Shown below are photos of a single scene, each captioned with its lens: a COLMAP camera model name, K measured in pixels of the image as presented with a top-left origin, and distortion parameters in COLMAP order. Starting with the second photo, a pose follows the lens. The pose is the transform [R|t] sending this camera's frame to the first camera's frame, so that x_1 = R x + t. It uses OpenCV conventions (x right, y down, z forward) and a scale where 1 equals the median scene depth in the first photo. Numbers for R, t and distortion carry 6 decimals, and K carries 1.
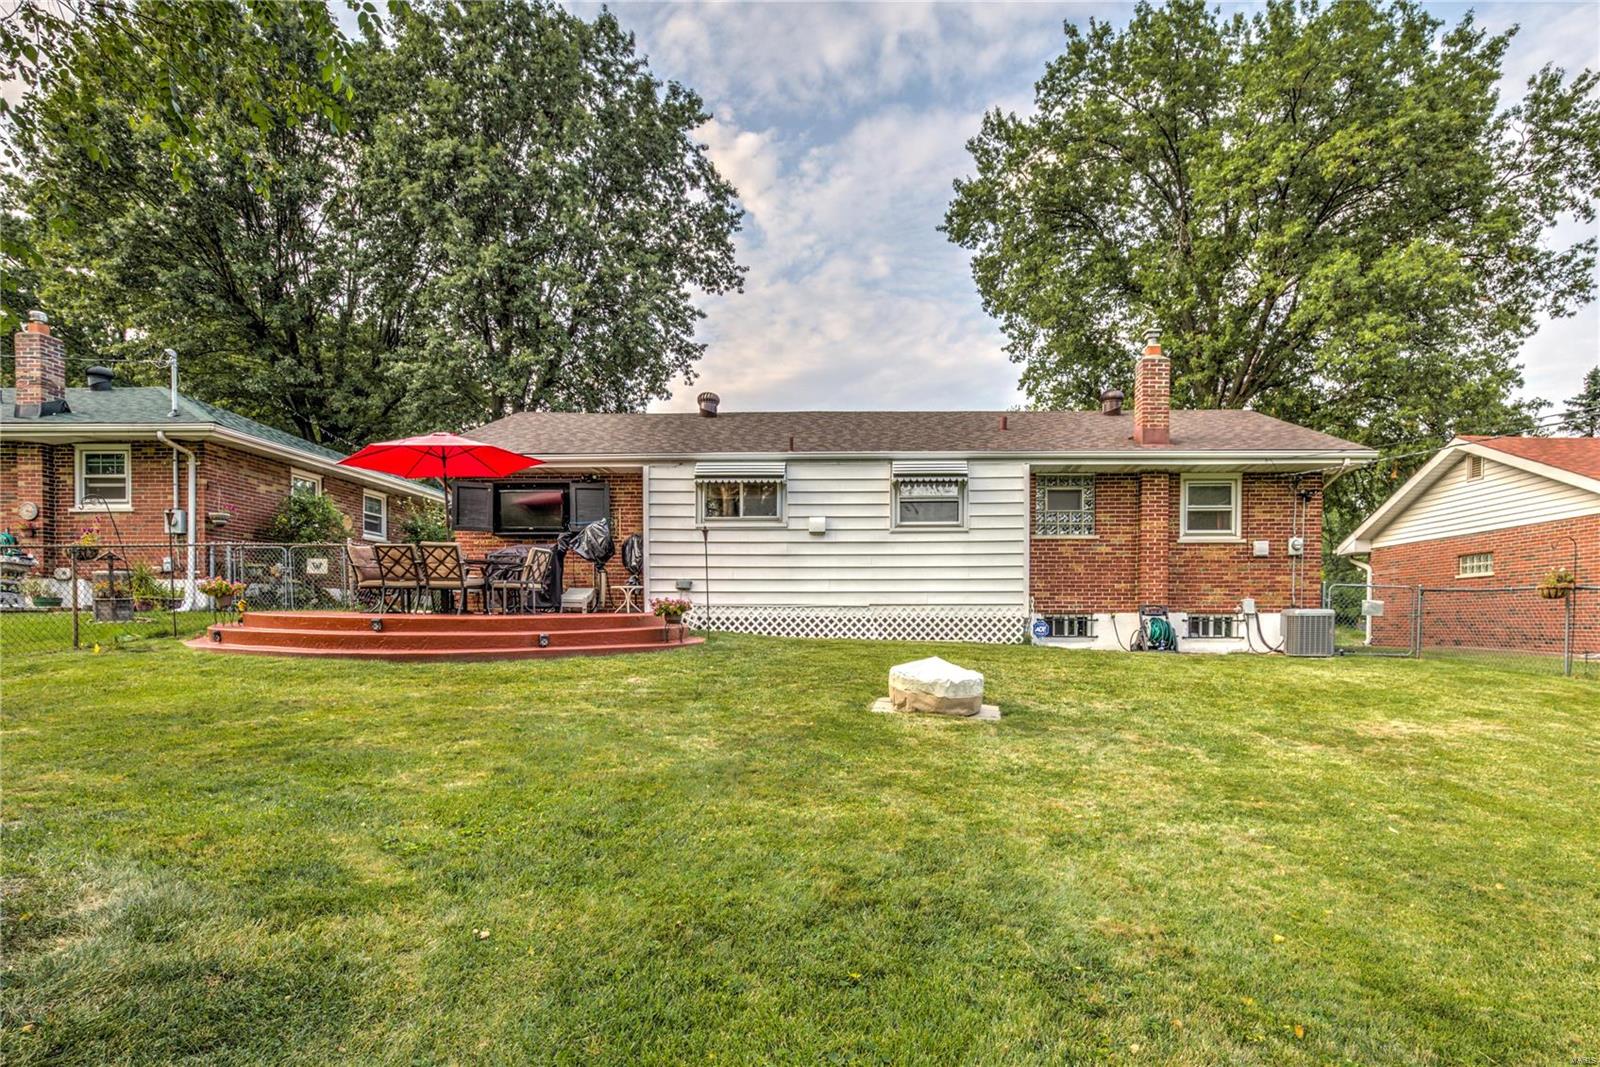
lens RADIAL K [[742.8, 0, 799.5], [0, 742.8, 542.3], [0, 0, 1]] dist [0.001158, 0.000403]
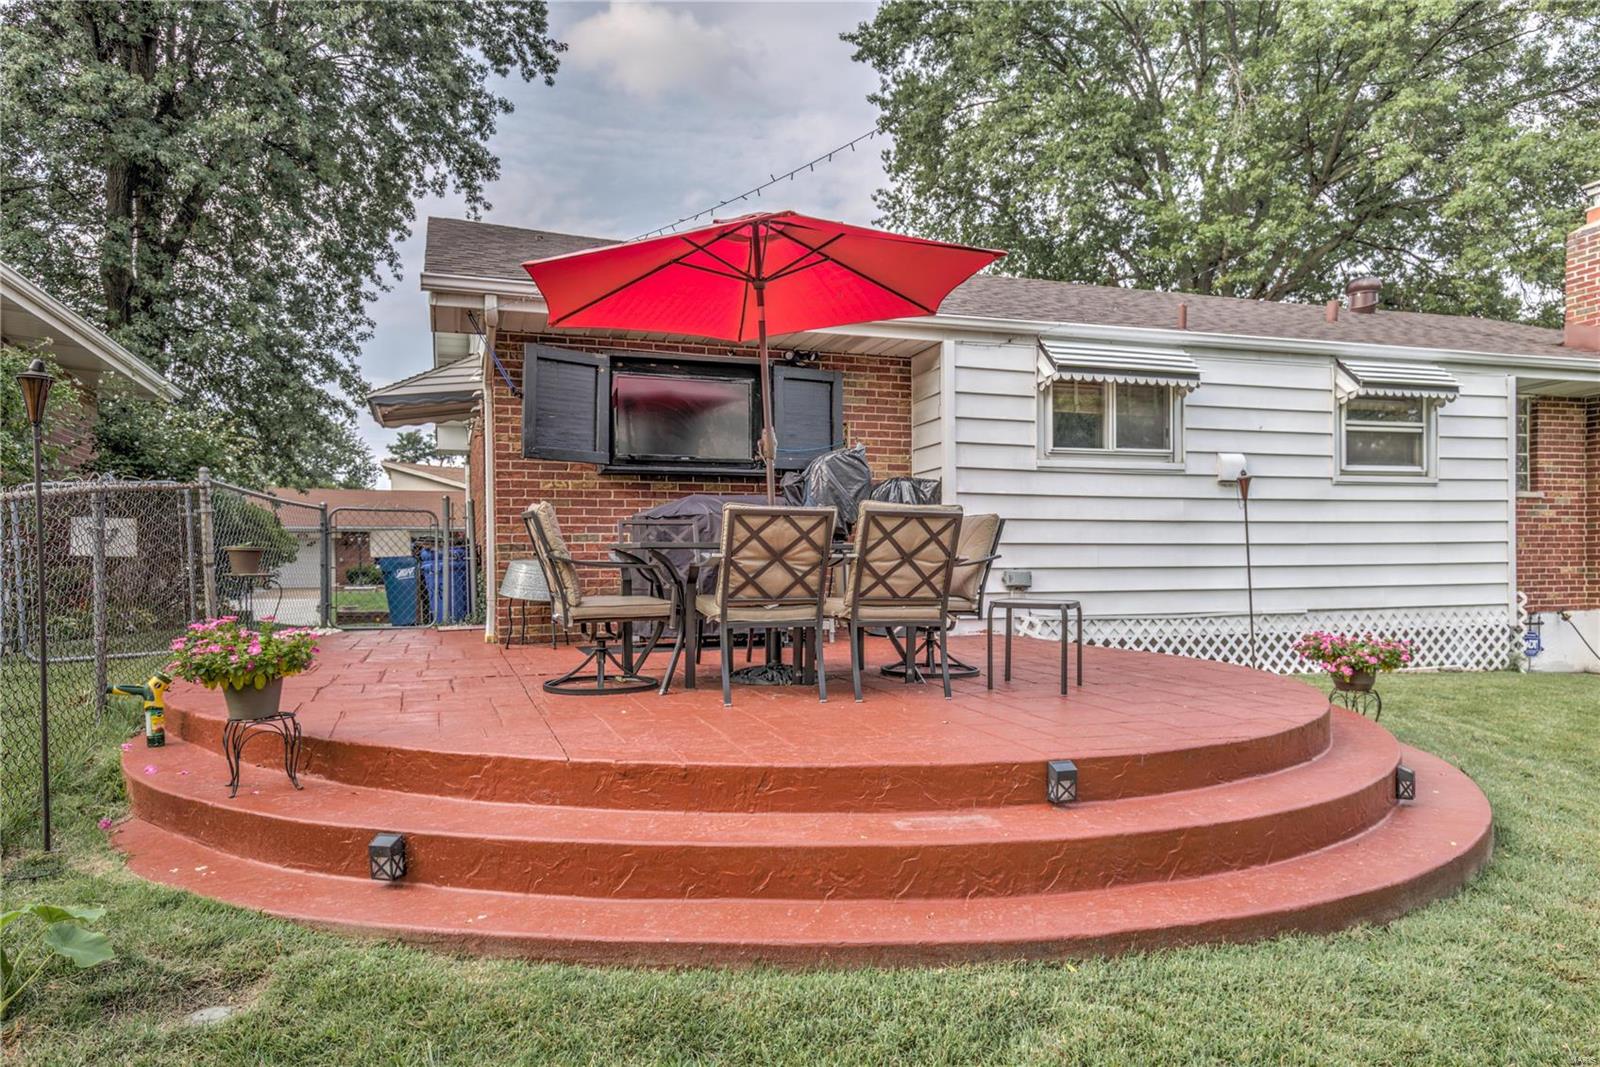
lens RADIAL K [[998.4, 0, 800.2], [0, 998.4, 503.7], [0, 0, 1]] dist [0.002265, 0.000745]
pose [[0.949410, 0.010889, 0.313850, -0.508804], [-0.019870, 0.999479, 0.025432, -0.008943], [-0.313410, -0.030382, 0.949132, 0.397537]]
